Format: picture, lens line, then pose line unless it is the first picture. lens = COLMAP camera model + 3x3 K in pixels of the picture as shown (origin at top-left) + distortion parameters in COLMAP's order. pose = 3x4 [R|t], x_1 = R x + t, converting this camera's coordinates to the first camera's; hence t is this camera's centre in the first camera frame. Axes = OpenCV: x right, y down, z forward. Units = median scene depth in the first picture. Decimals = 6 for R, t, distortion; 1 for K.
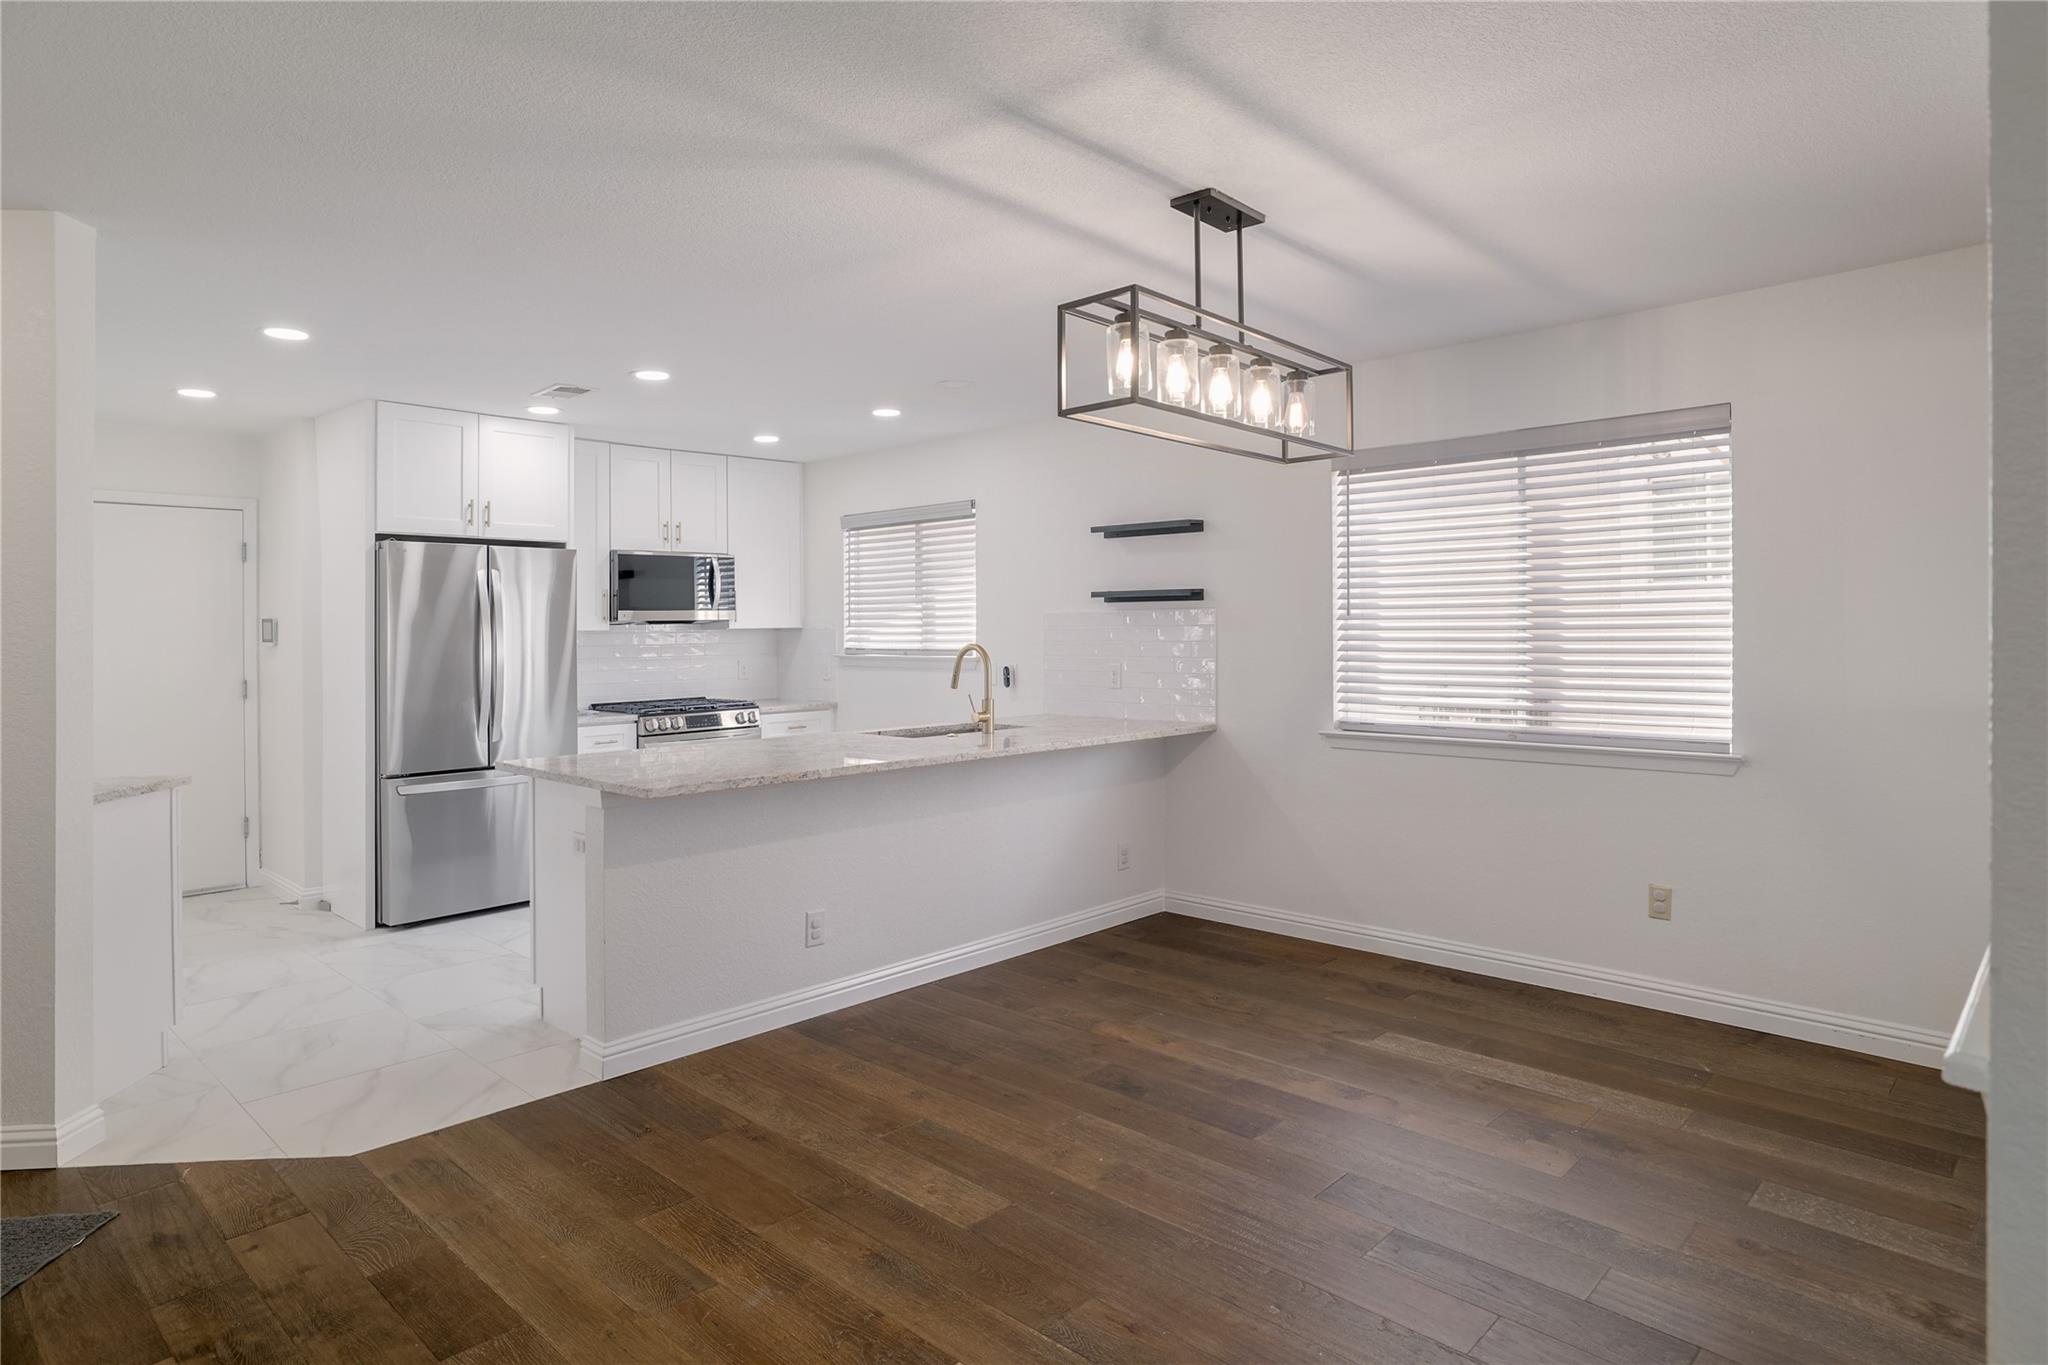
lens RADIAL K [[1169.1, 0, 1017.6], [0, 1169.1, 654.4], [0, 0, 1]] dist [-0.002801, -0.000446]
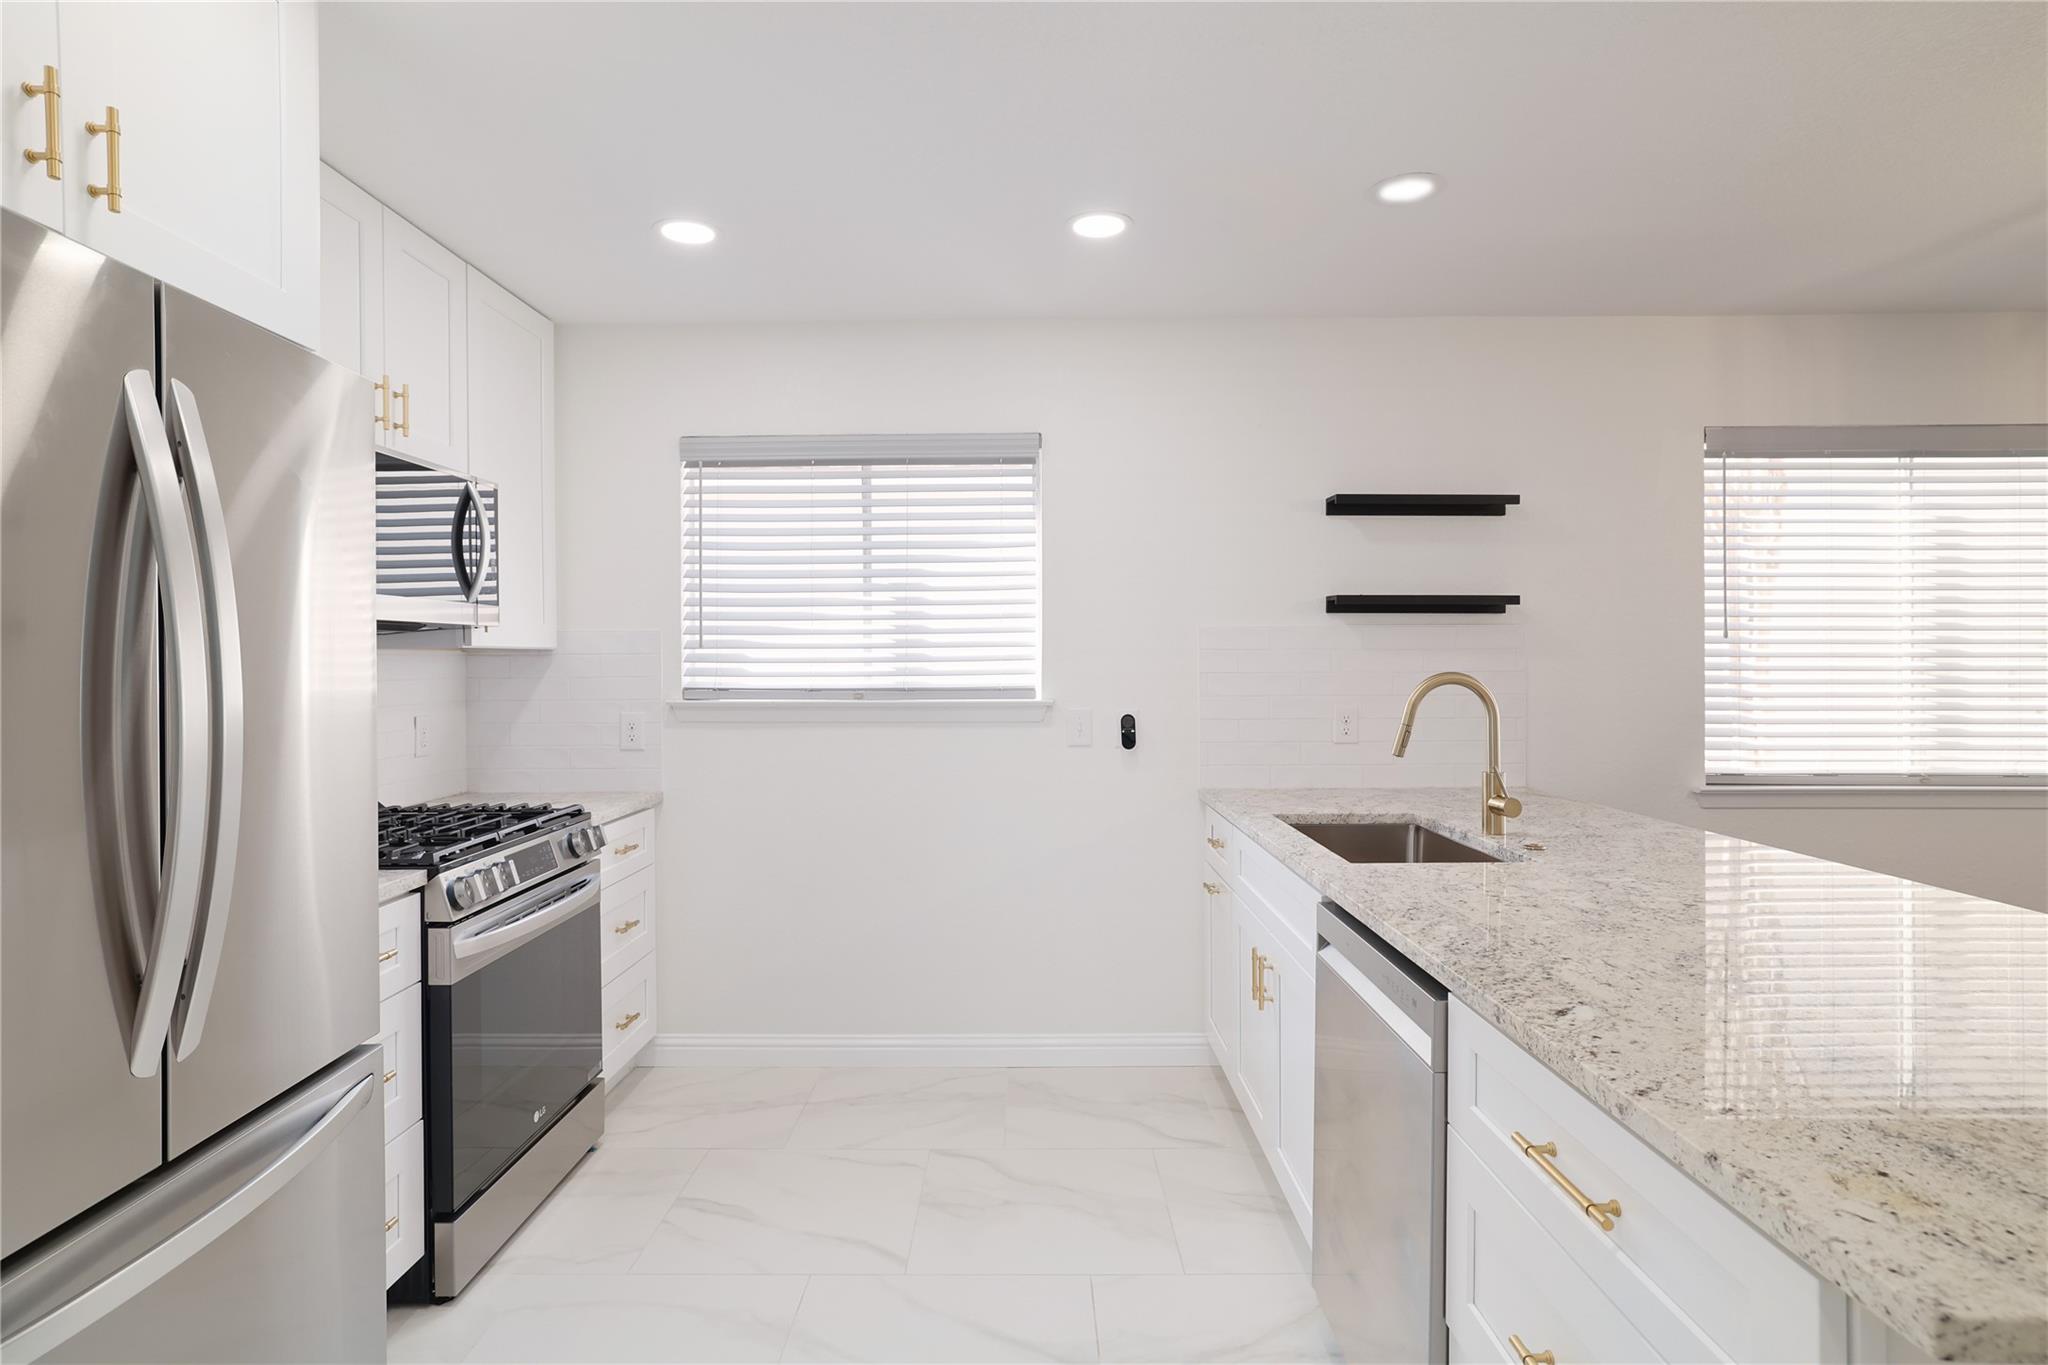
lens RADIAL K [[1334.8, 0, 1024.0], [0, 1334.8, 682.5], [0, 0, 1]] dist [-0.003565, 0.000174]
pose [[0.718489, -0.006555, 0.695507, -0.479019], [0.011409, 0.999932, -0.002361, -0.004701], [-0.695445, 0.009632, 0.718515, 0.486176]]
